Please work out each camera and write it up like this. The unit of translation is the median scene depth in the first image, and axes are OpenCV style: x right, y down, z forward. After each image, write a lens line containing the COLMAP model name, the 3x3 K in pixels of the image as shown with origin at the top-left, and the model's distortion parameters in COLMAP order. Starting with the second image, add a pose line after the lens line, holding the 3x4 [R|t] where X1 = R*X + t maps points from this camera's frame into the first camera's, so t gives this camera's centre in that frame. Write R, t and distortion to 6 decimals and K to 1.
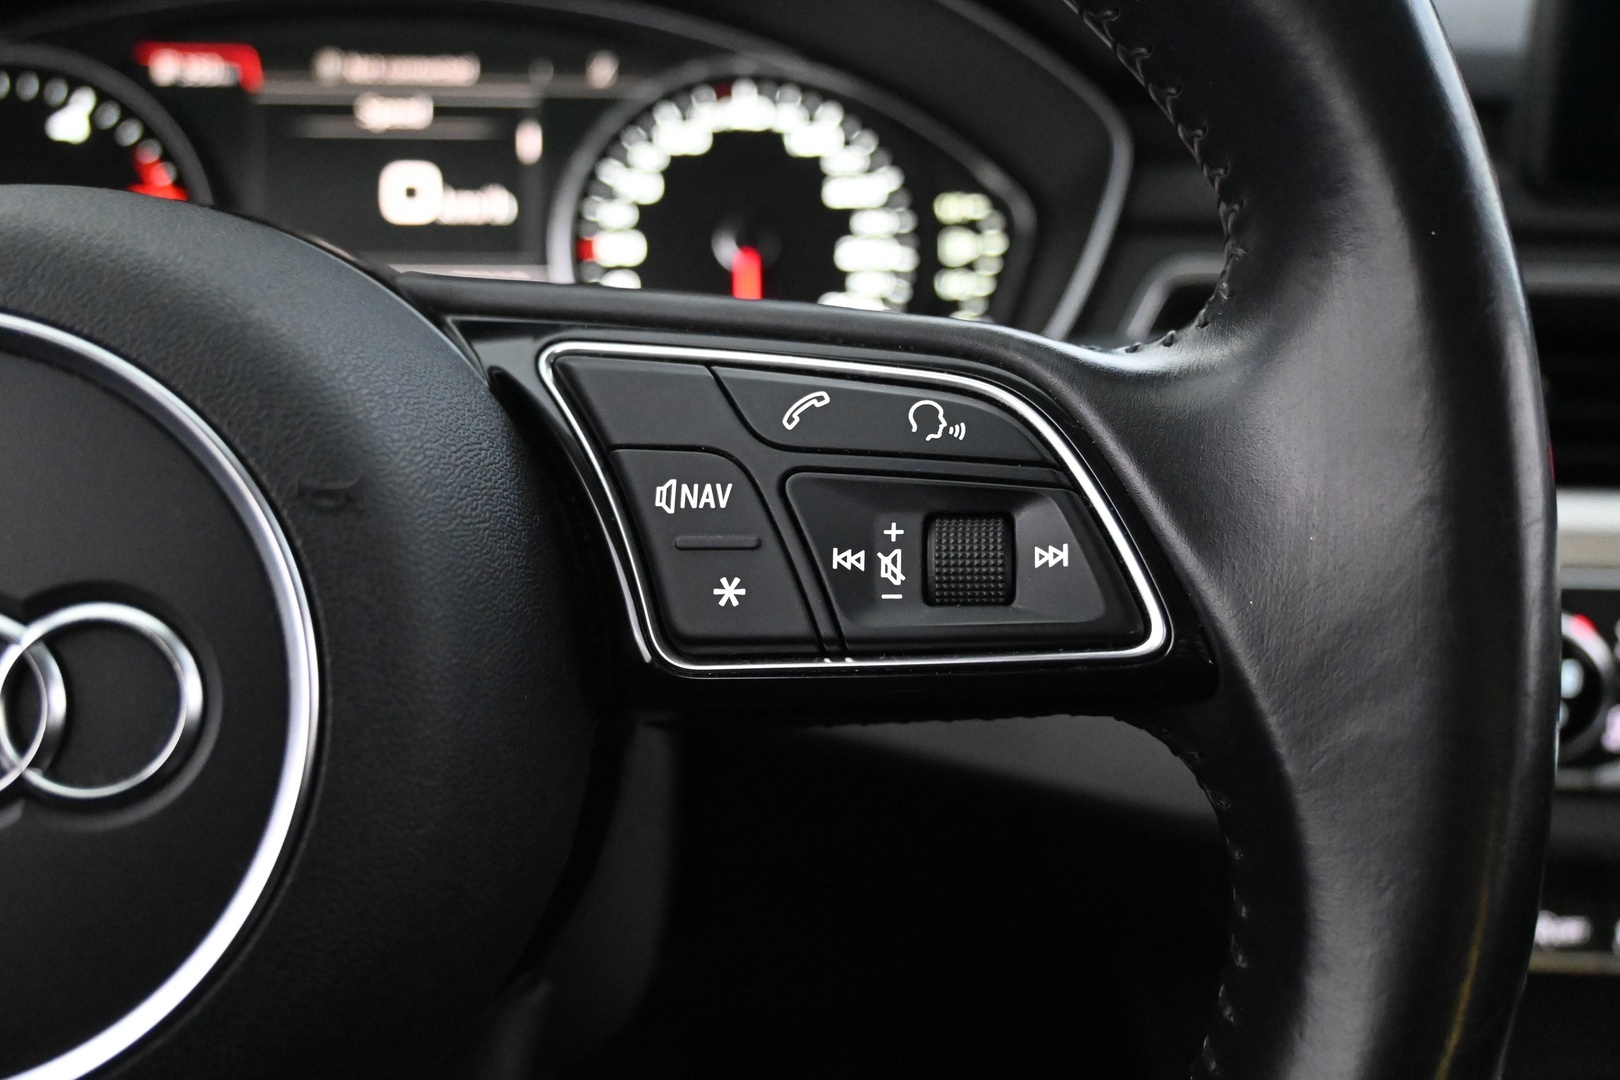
lens RADIAL K [[1482.4, 0, 810.0], [0, 1482.4, 540.0], [0, 0, 1]] dist [-0.000293, -0.005097]
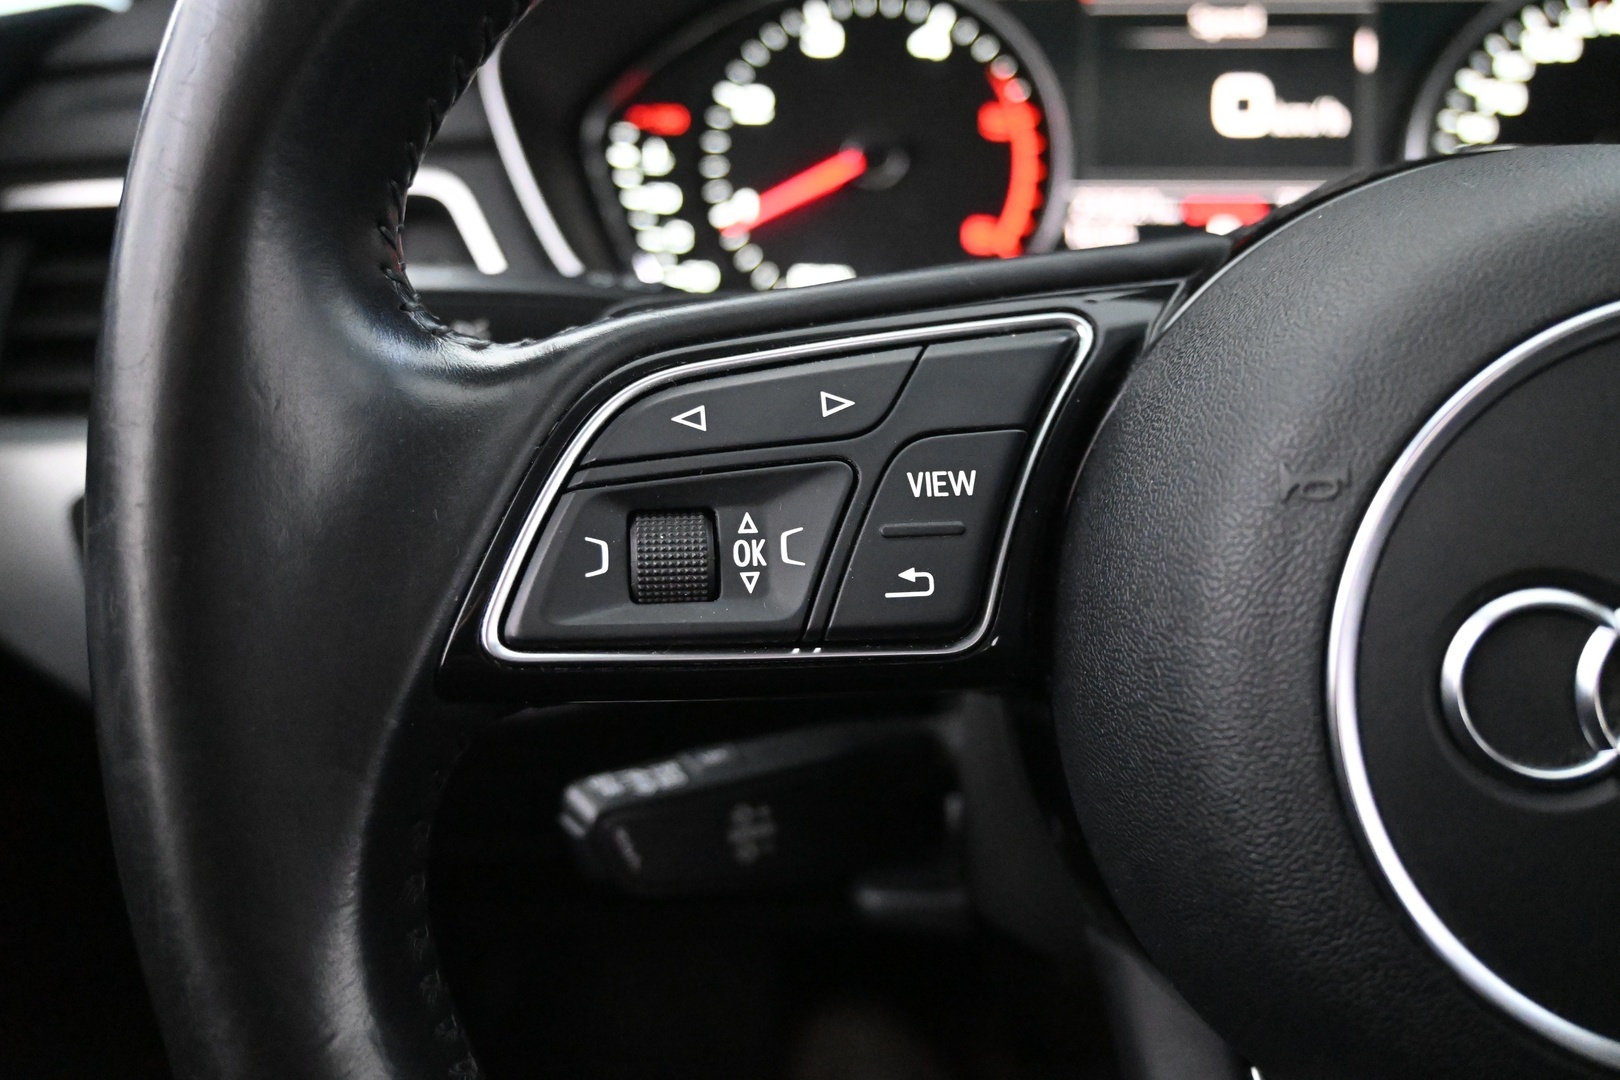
lens RADIAL K [[1482.4, 0, 810.0], [0, 1482.4, 540.0], [0, 0, 1]] dist [-0.000293, -0.005097]
pose [[0.985815, 0.037621, -0.163564, -0.397597], [-0.024537, 0.996388, 0.081290, -0.021310], [0.166031, -0.076124, 0.983178, -0.035885]]
